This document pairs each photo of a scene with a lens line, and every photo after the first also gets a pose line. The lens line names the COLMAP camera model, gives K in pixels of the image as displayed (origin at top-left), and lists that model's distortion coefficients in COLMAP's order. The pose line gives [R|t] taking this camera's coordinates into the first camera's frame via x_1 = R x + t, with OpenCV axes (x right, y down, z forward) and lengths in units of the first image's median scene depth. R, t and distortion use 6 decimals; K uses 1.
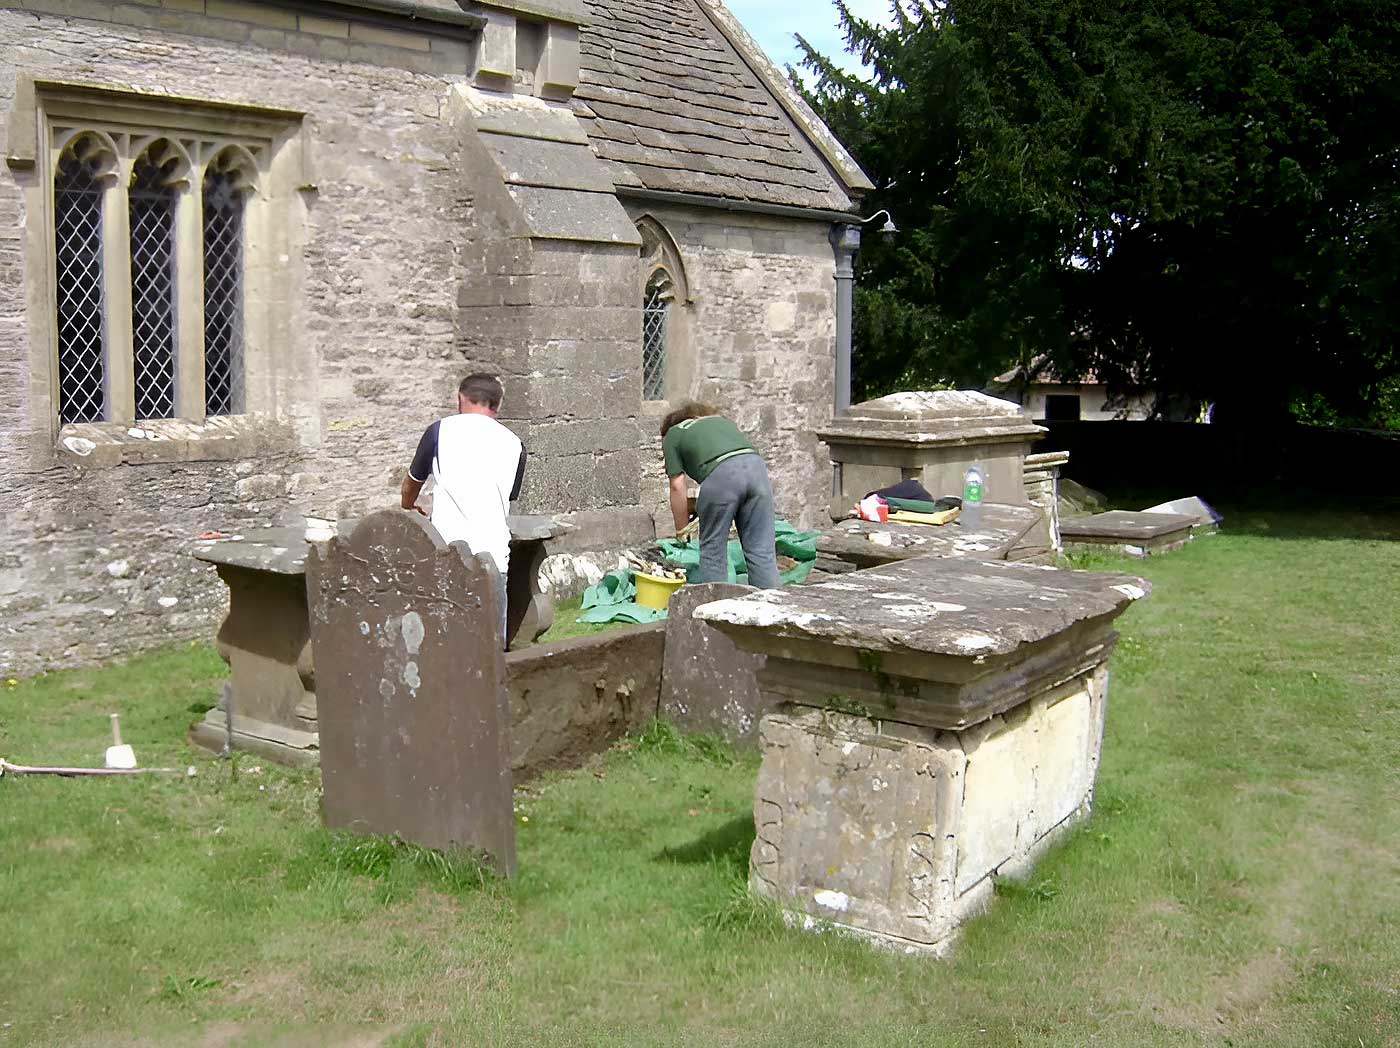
lens RADIAL K [[1495.7, 0, 694.0], [0, 1495.7, 499.6], [0, 0, 1]] dist [-0.115502, 0.000000]
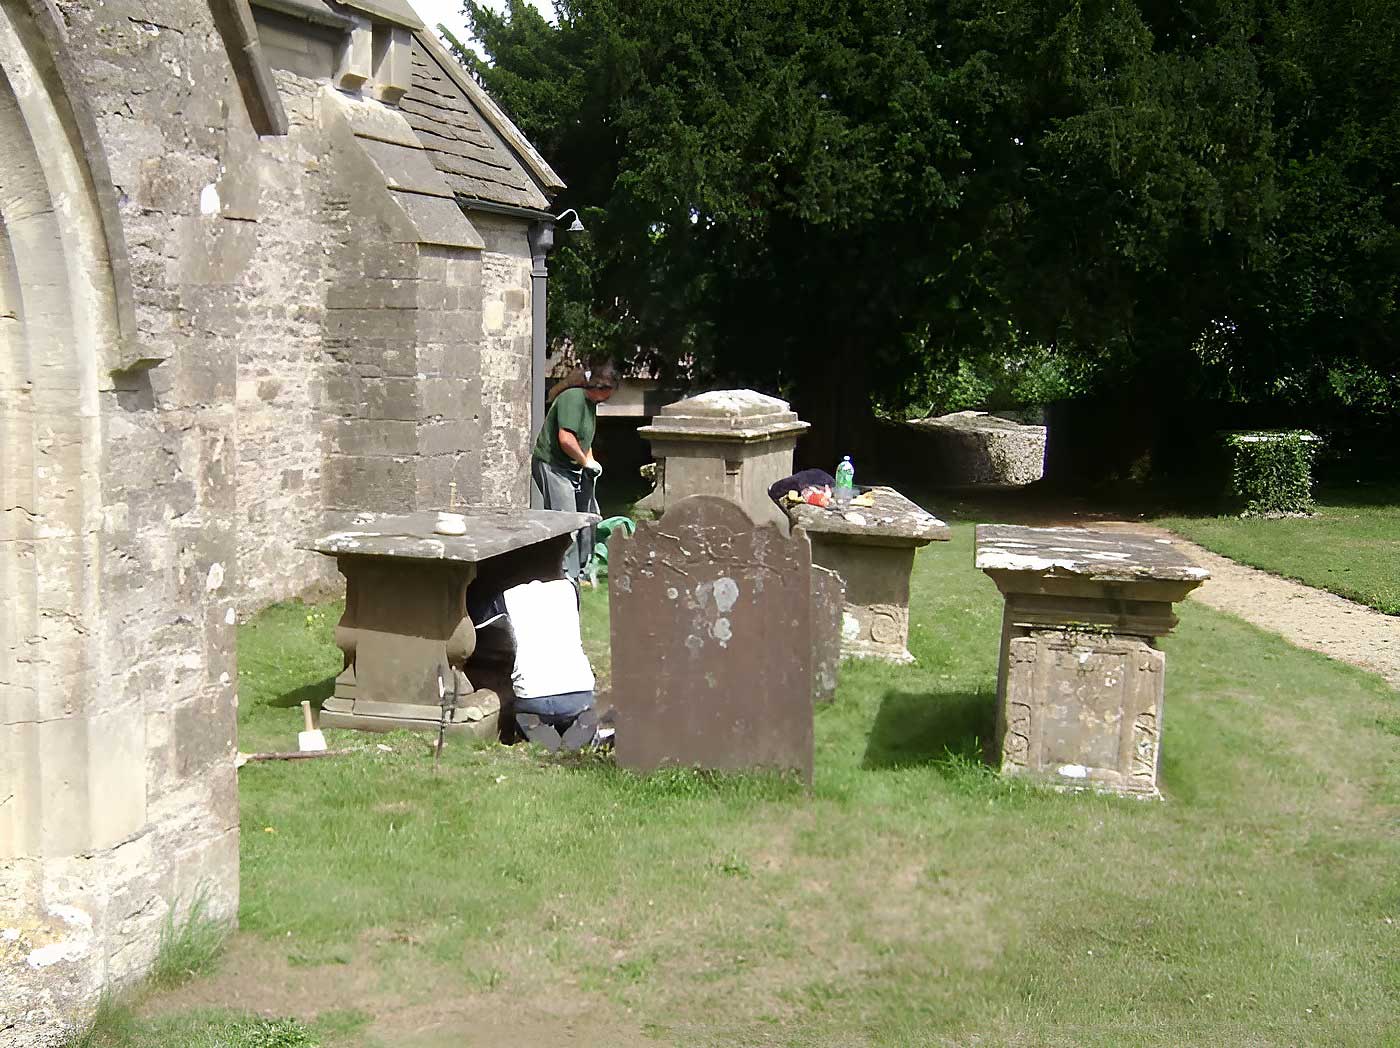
lens RADIAL K [[1657.0, 0, 686.0], [0, 1657.0, 528.1], [0, 0, 1]] dist [-0.135356, 0.000000]
pose [[0.936783, -0.032113, 0.348434, -0.328687], [0.027465, 0.999456, 0.018271, 0.004531], [-0.348831, -0.007546, 0.937155, -0.123128]]
